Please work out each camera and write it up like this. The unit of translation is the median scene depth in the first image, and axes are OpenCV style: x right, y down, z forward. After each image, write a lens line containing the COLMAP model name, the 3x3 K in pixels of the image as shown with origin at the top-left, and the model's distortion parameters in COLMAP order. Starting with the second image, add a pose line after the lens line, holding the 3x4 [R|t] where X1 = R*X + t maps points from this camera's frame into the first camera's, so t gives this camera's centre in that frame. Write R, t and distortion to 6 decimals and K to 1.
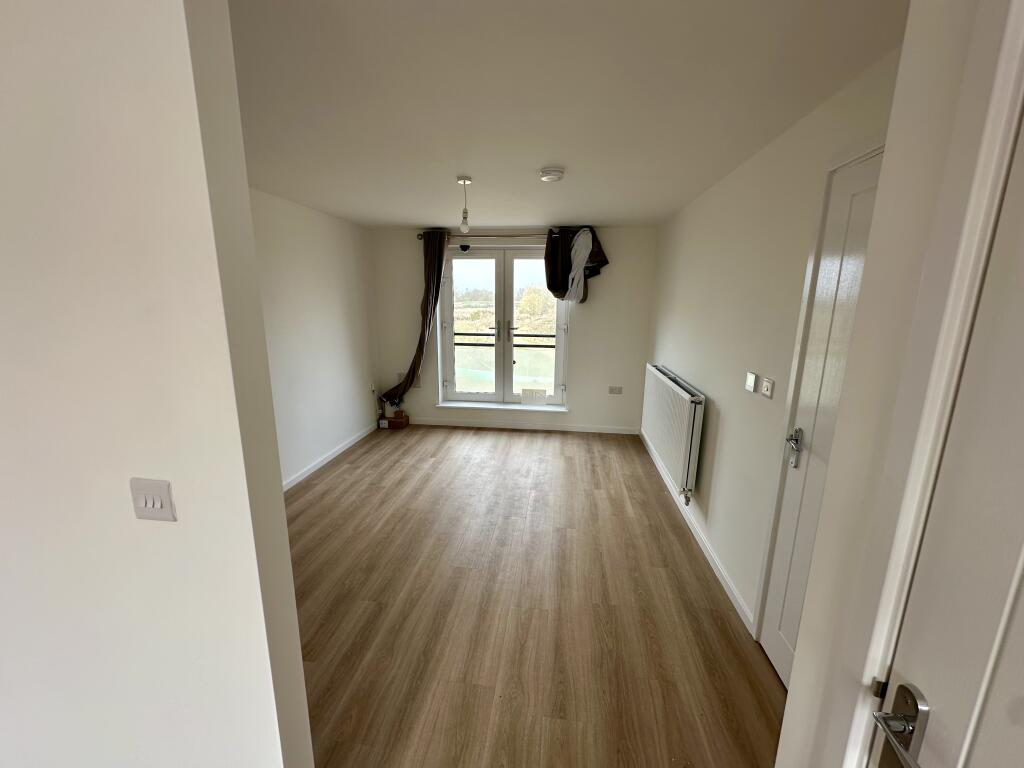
lens RADIAL K [[408.5, 0, 512.0], [0, 408.5, 384.0], [0, 0, 1]] dist [0.000066, 0.000142]
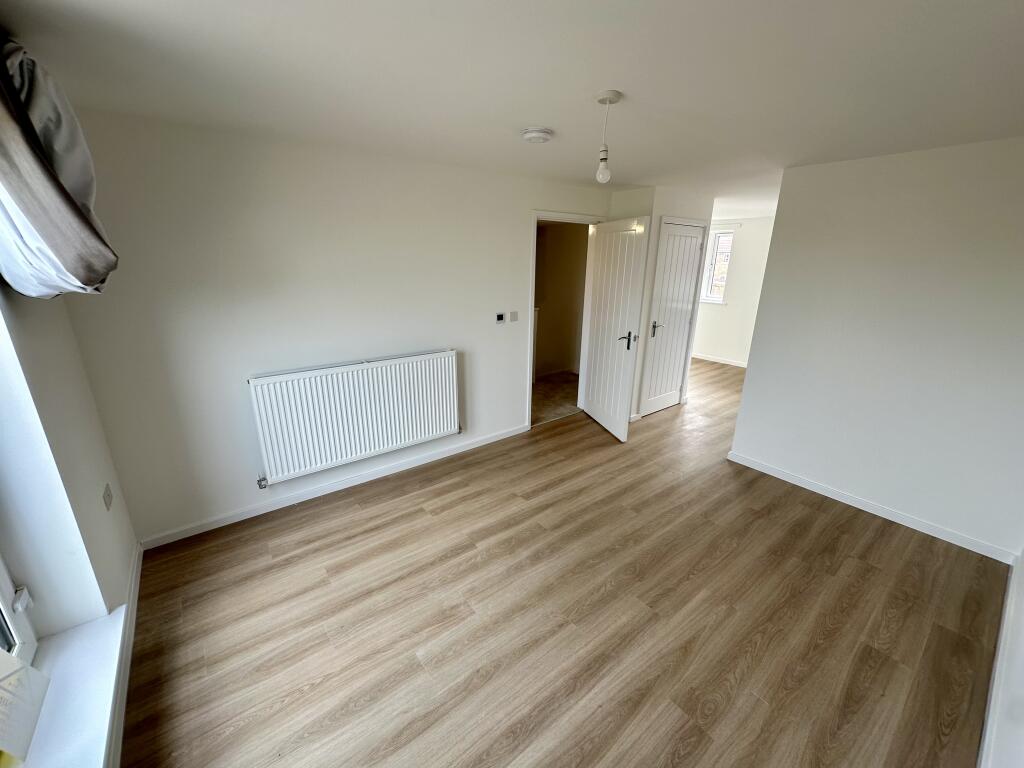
lens RADIAL K [[408.5, 0, 512.0], [0, 408.5, 384.0], [0, 0, 1]] dist [0.000066, 0.000142]
pose [[-0.708255, -0.228850, 0.667834, -0.396123], [0.121944, 0.892120, 0.435032, -0.295162], [-0.695345, 0.389551, -0.603941, 1.230073]]
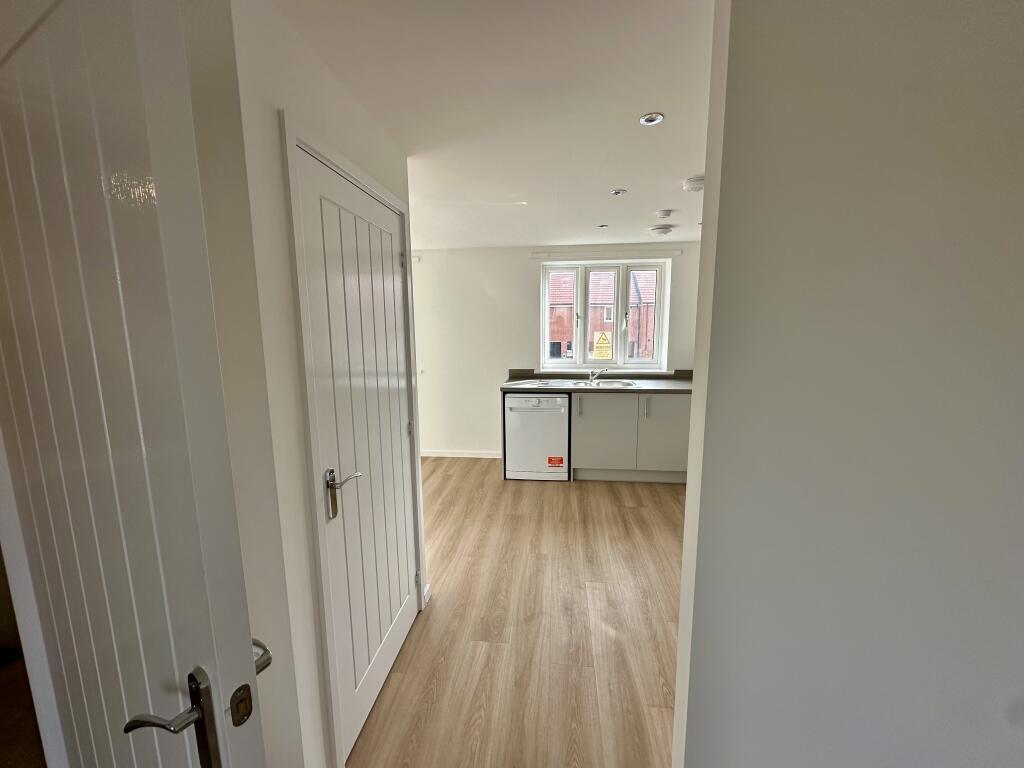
lens RADIAL K [[408.5, 0, 512.0], [0, 408.5, 384.0], [0, 0, 1]] dist [0.000066, 0.000142]
pose [[-0.999886, -0.004061, -0.014522, -0.008049], [-0.008862, 0.937445, 0.348020, -0.089100], [0.012200, 0.348109, -0.937375, 0.460731]]
